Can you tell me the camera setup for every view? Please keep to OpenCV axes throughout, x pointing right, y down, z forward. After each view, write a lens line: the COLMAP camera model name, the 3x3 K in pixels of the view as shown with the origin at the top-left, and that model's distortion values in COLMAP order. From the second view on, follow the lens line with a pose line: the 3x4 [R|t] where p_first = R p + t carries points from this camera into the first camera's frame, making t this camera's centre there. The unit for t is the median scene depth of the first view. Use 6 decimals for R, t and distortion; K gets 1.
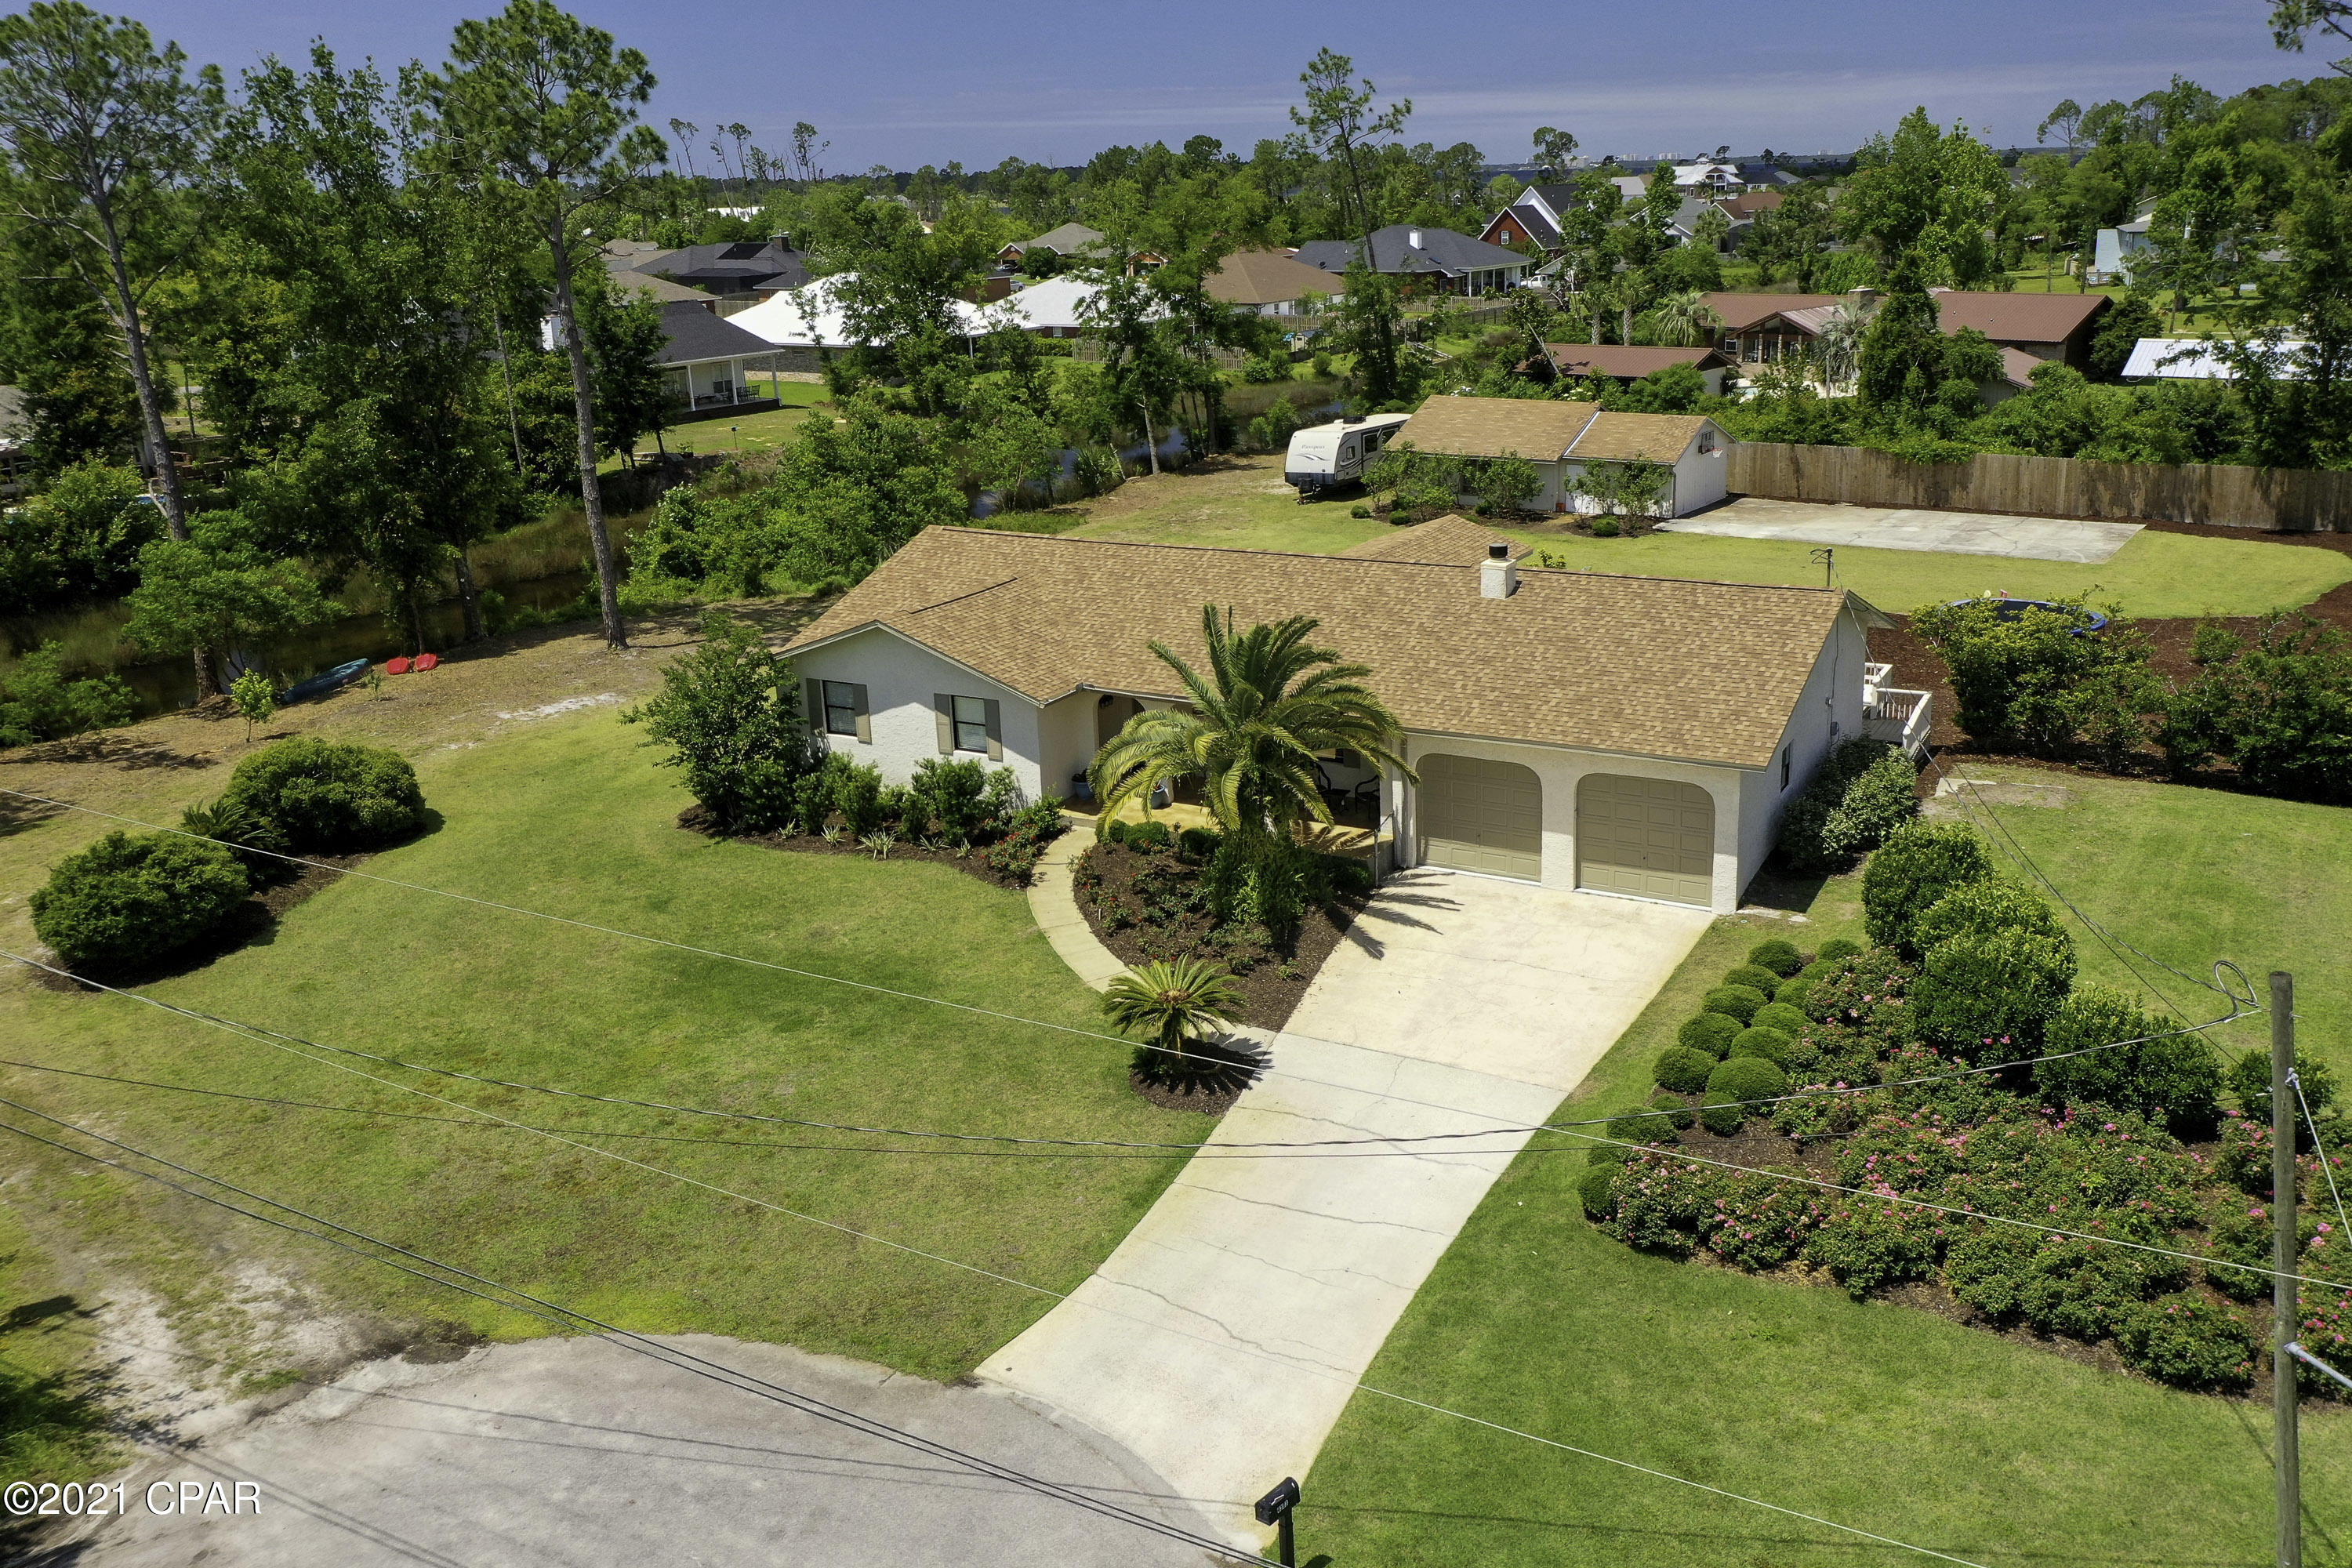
lens RADIAL K [[1941.7, 0, 1294.5], [0, 1941.7, 733.4], [0, 0, 1]] dist [0.005962, 0.008377]
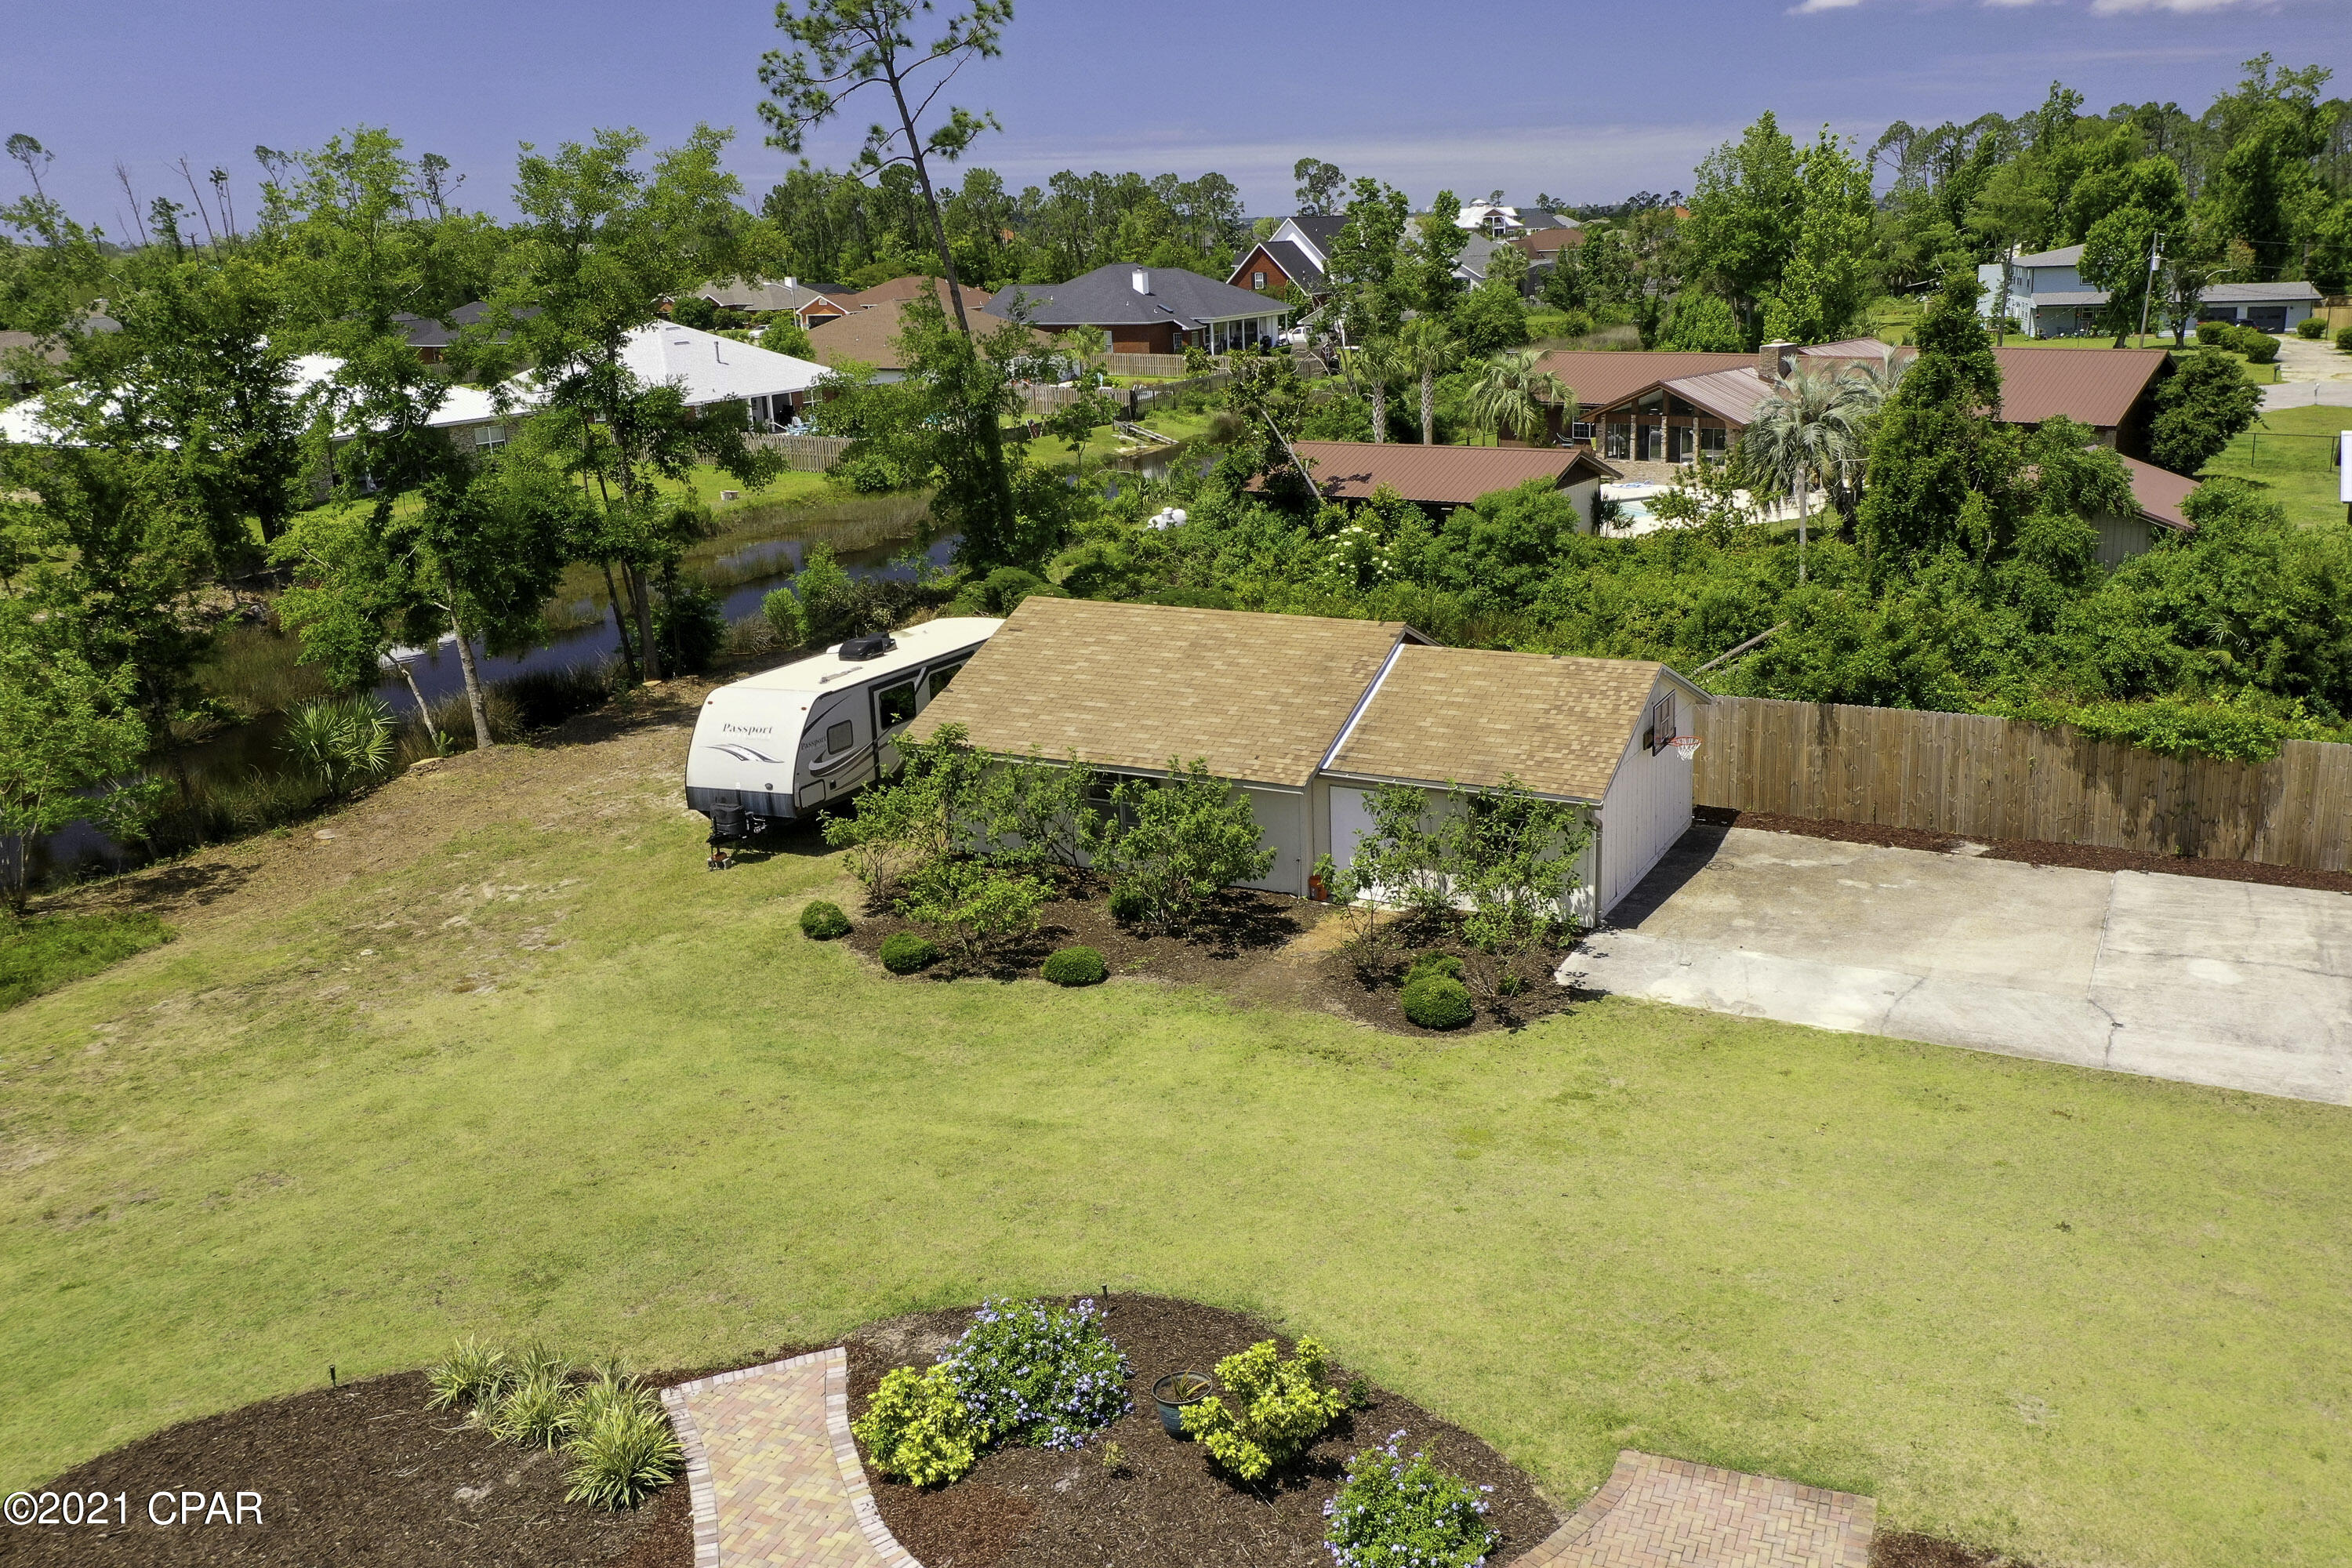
lens RADIAL K [[1941.7, 0, 1294.5], [0, 1941.7, 733.4], [0, 0, 1]] dist [0.005962, 0.008377]
pose [[0.993668, -0.031691, 0.107795, 0.102447], [0.034427, 0.999128, -0.023612, -0.161789], [-0.106953, 0.027174, 0.993893, 0.683924]]
